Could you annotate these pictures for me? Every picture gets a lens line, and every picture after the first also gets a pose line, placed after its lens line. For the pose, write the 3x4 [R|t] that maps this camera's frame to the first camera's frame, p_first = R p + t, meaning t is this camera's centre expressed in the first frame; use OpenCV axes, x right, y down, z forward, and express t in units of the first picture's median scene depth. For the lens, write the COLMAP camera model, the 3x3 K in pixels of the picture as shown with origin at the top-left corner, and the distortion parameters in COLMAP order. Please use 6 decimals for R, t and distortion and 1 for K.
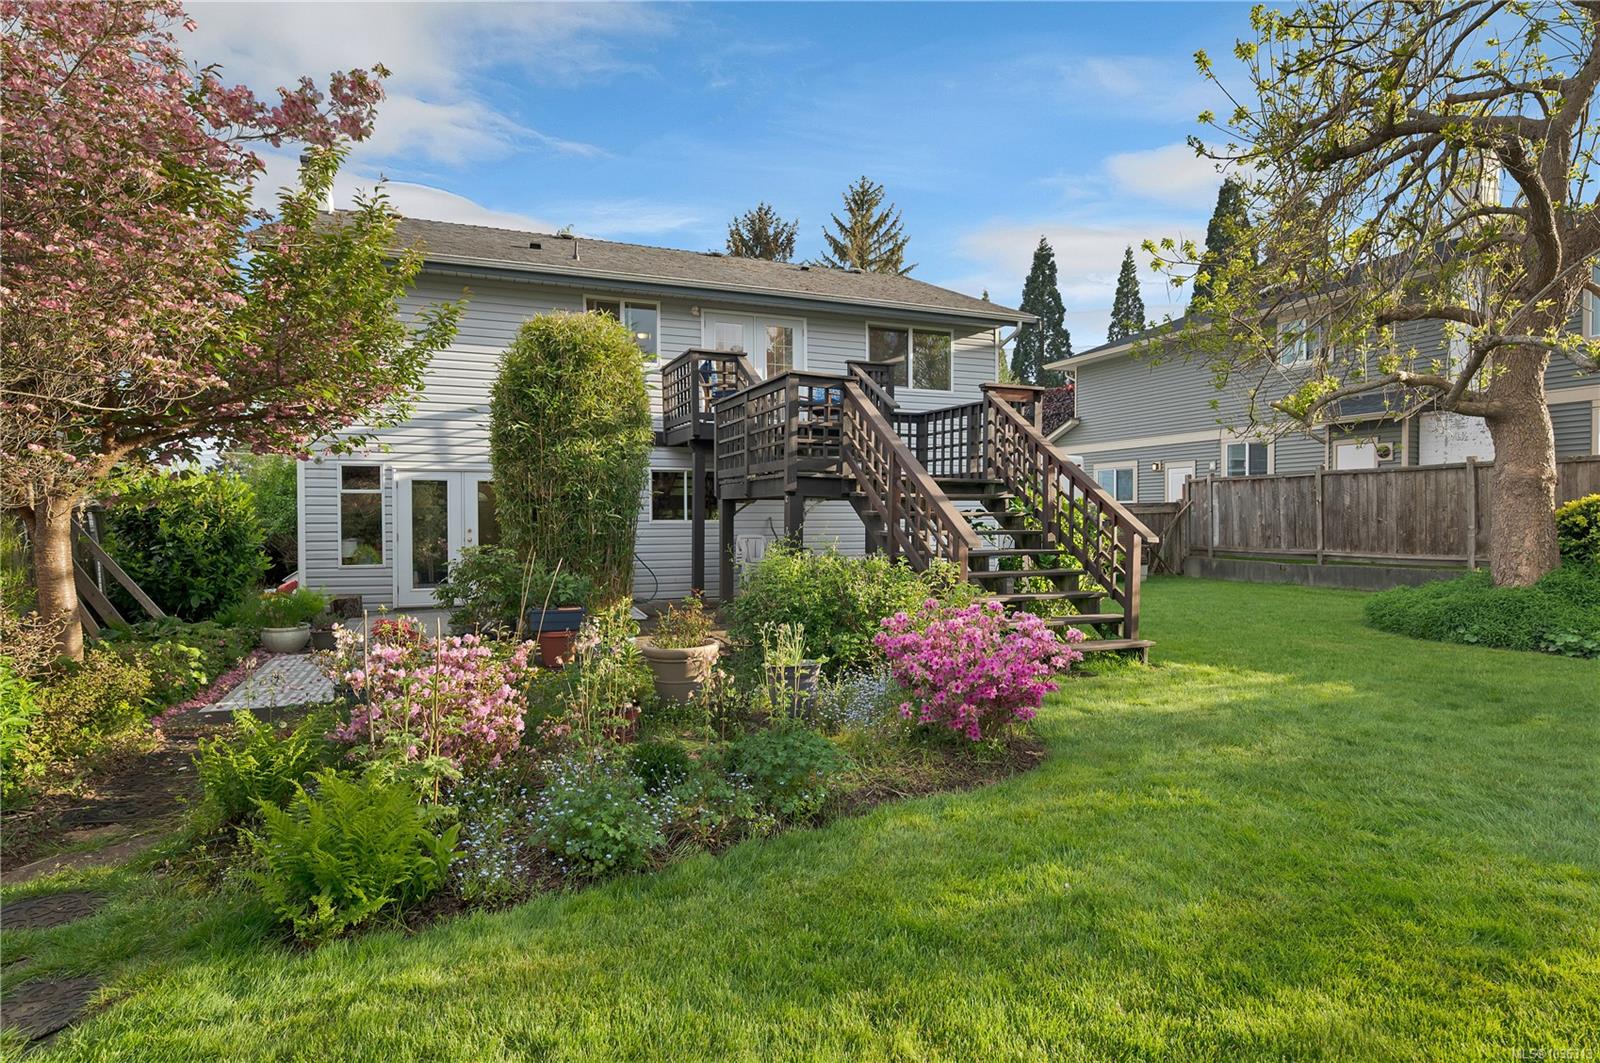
lens RADIAL K [[812.3, 0, 800.9], [0, 812.3, 515.4], [0, 0, 1]] dist [0.000834, 0.000563]
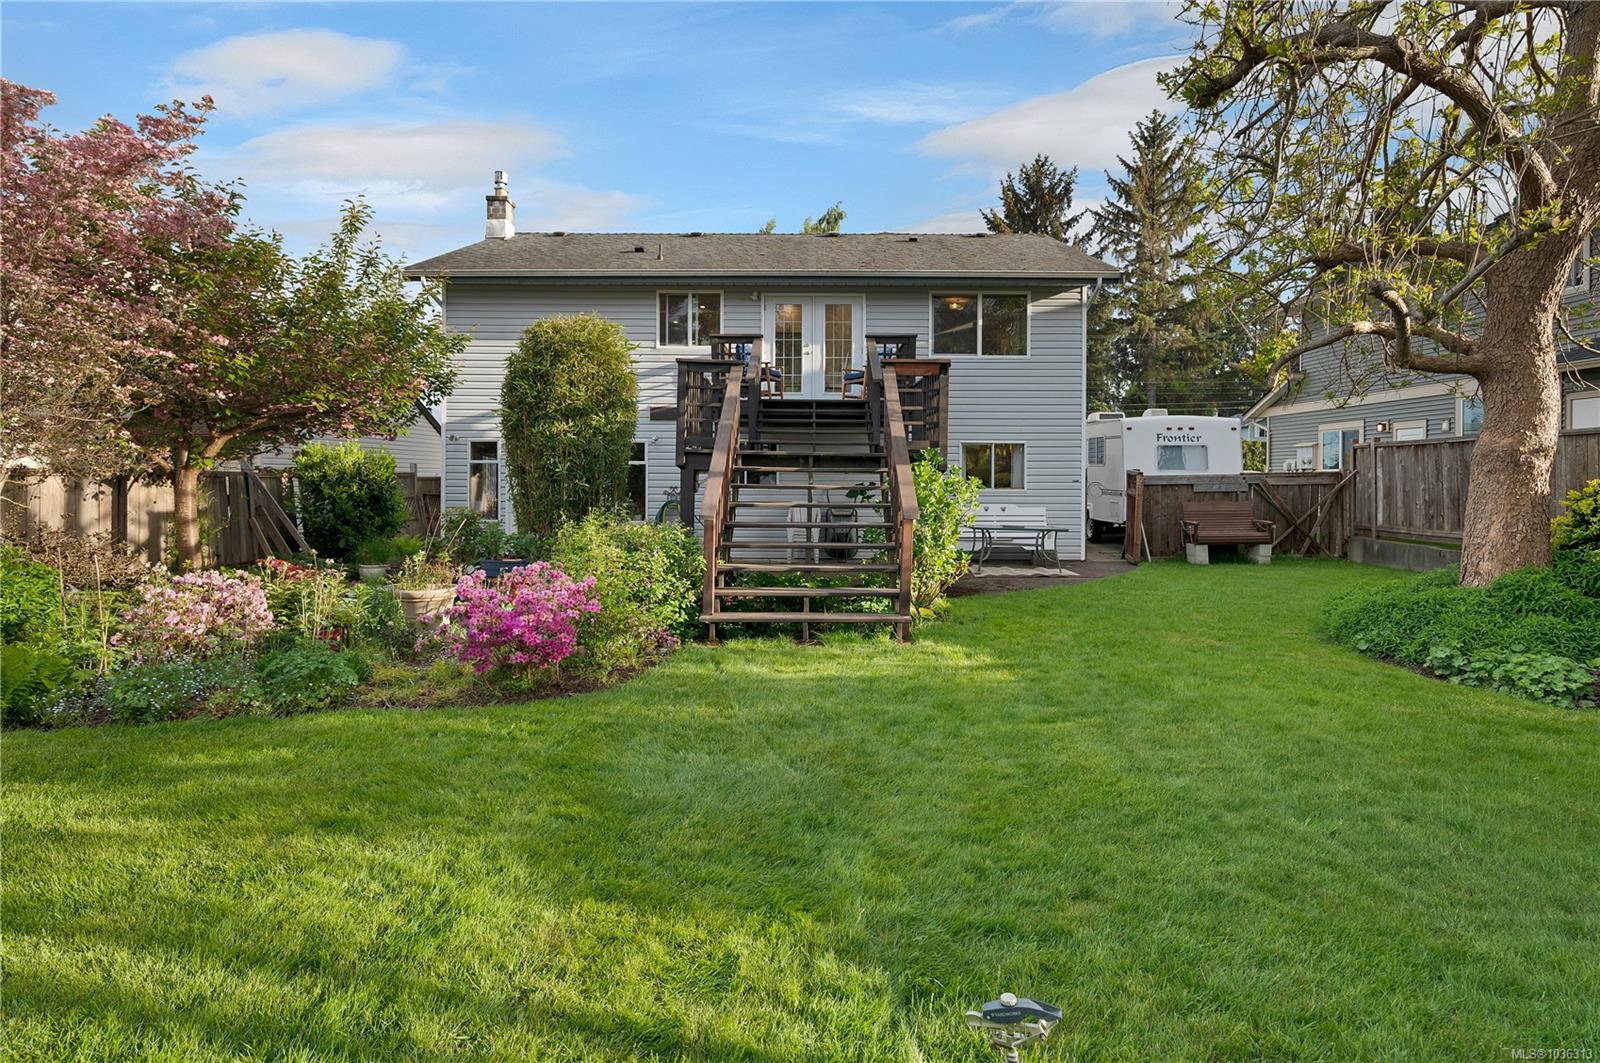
lens RADIAL K [[812.3, 0, 791.7], [0, 812.3, 472.9], [0, 0, 1]] dist [0.000834, 0.000563]
pose [[0.927523, 0.005576, -0.373726, 0.282096], [-0.007715, 0.999961, -0.004228, -0.007836], [0.373688, 0.006805, 0.927530, 0.004512]]
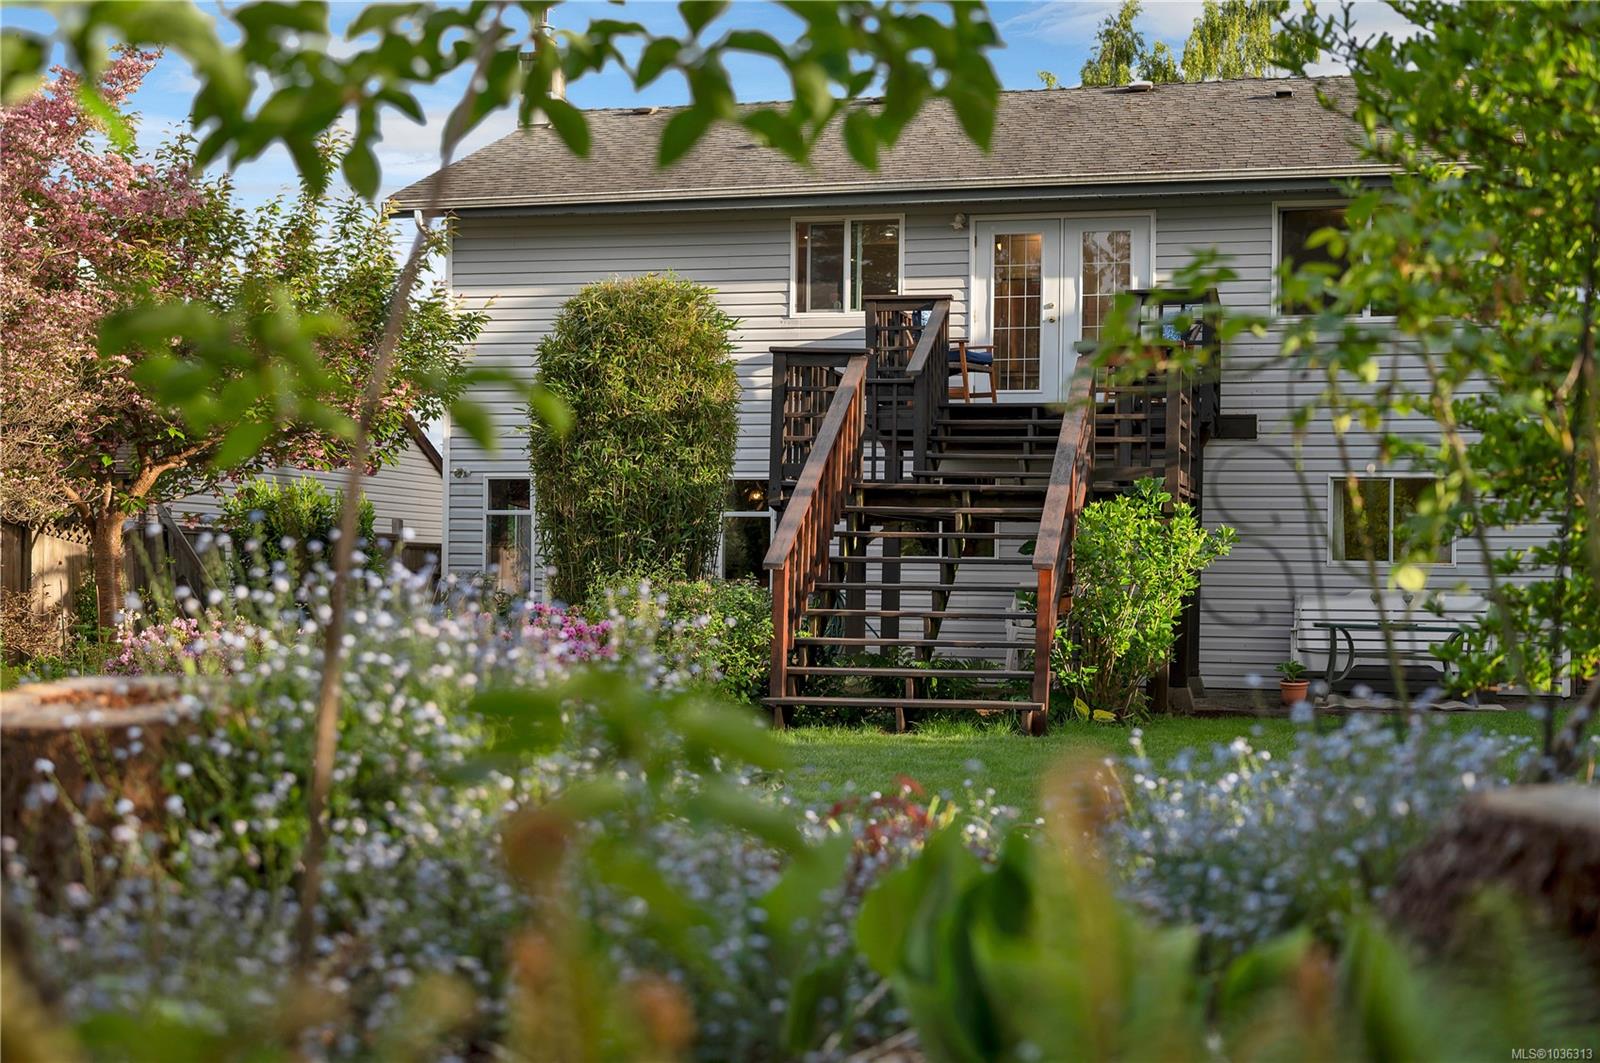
lens RADIAL K [[1952.3, 0, 798.5], [0, 1952.3, 538.6], [0, 0, 1]] dist [0.008209, 0.000000]
pose [[0.819593, 0.000728, -0.572946, 0.550771], [-0.015059, 0.999681, -0.020271, 0.021177], [0.572748, 0.025242, 0.819343, -0.261096]]
